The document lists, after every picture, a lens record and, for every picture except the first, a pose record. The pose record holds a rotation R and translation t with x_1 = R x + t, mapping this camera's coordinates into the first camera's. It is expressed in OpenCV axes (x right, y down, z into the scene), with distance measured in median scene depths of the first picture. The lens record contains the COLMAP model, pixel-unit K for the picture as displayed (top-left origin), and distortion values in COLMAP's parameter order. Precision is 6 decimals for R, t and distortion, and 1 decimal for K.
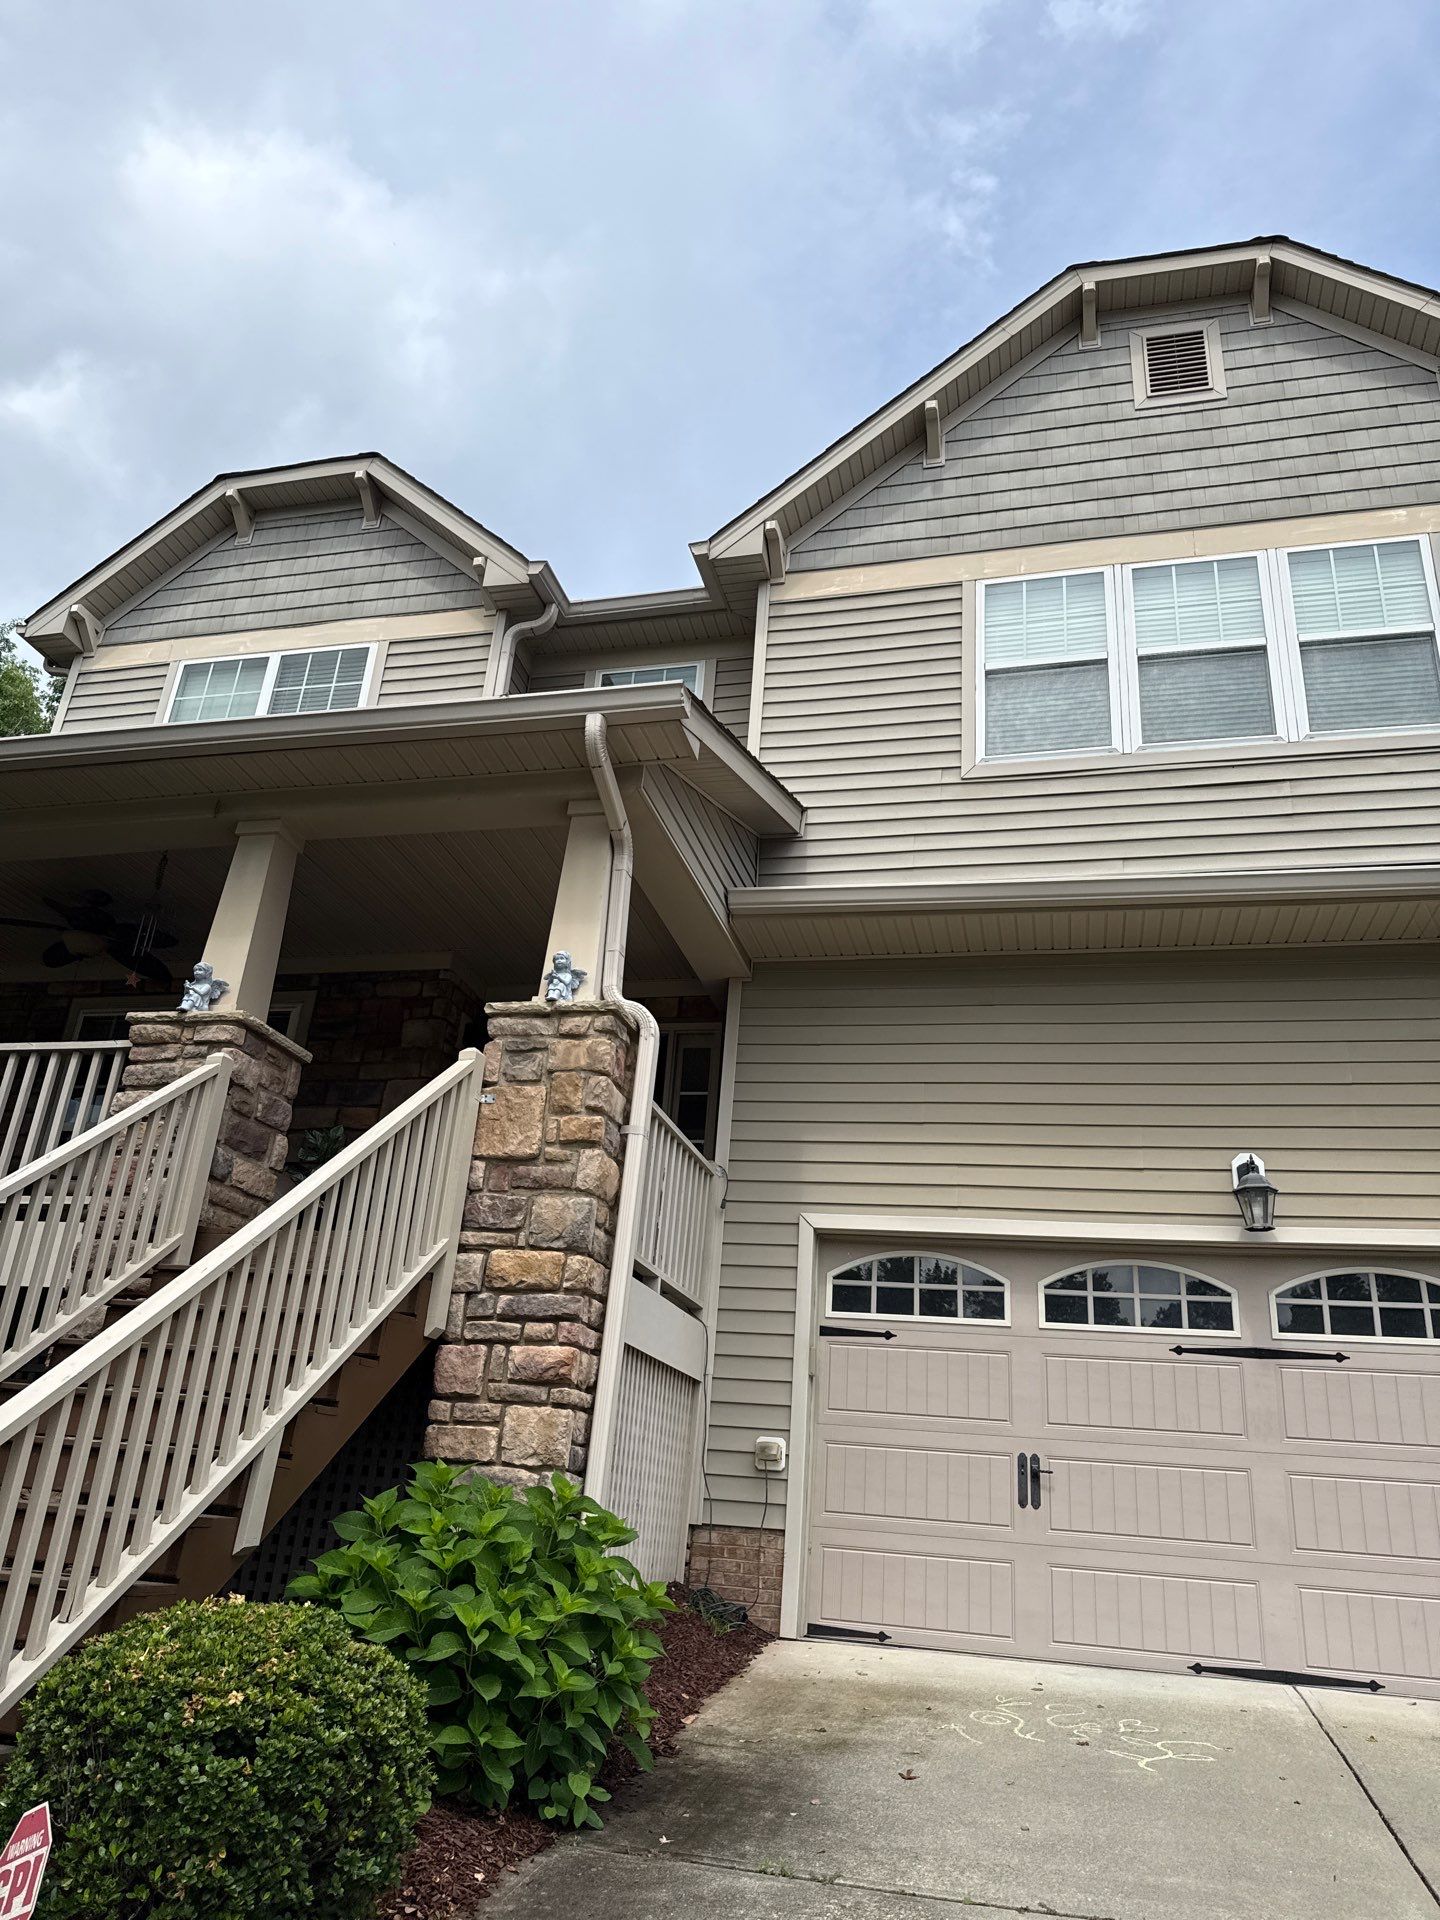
lens RADIAL K [[1362.7, 0, 726.7], [0, 1362.7, 936.1], [0, 0, 1]] dist [0.162974, -0.348115]
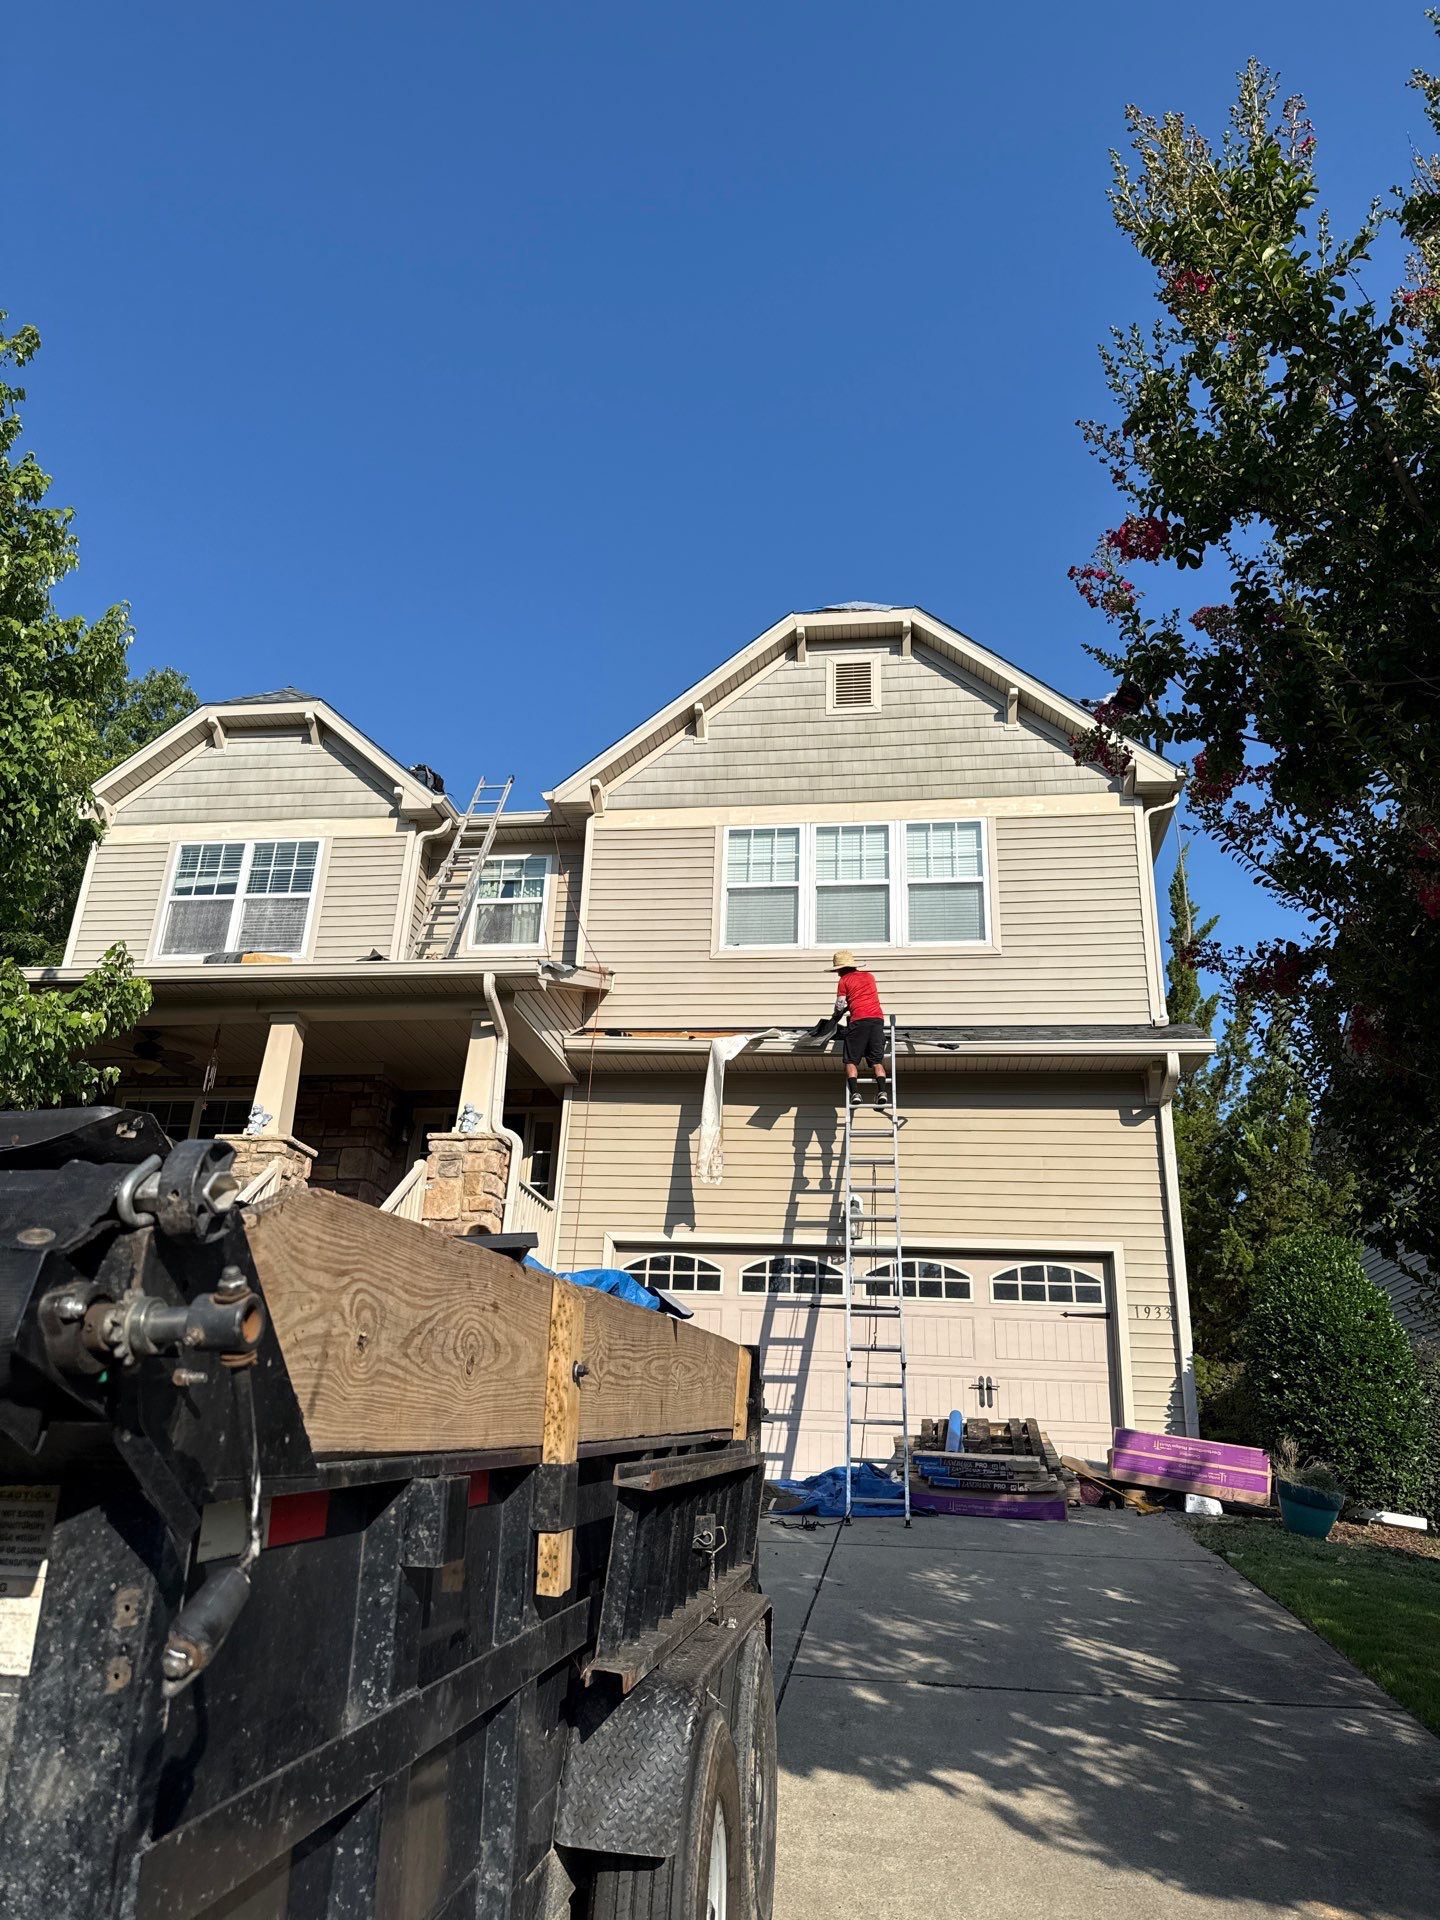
lens RADIAL K [[1362.7, 0, 726.7], [0, 1362.7, 936.1], [0, 0, 1]] dist [0.162974, -0.348115]
pose [[0.994076, 0.006461, 0.108493, 0.016939], [-0.009870, 0.999473, 0.030911, -0.217815], [-0.108236, -0.031798, 0.993616, -0.686464]]
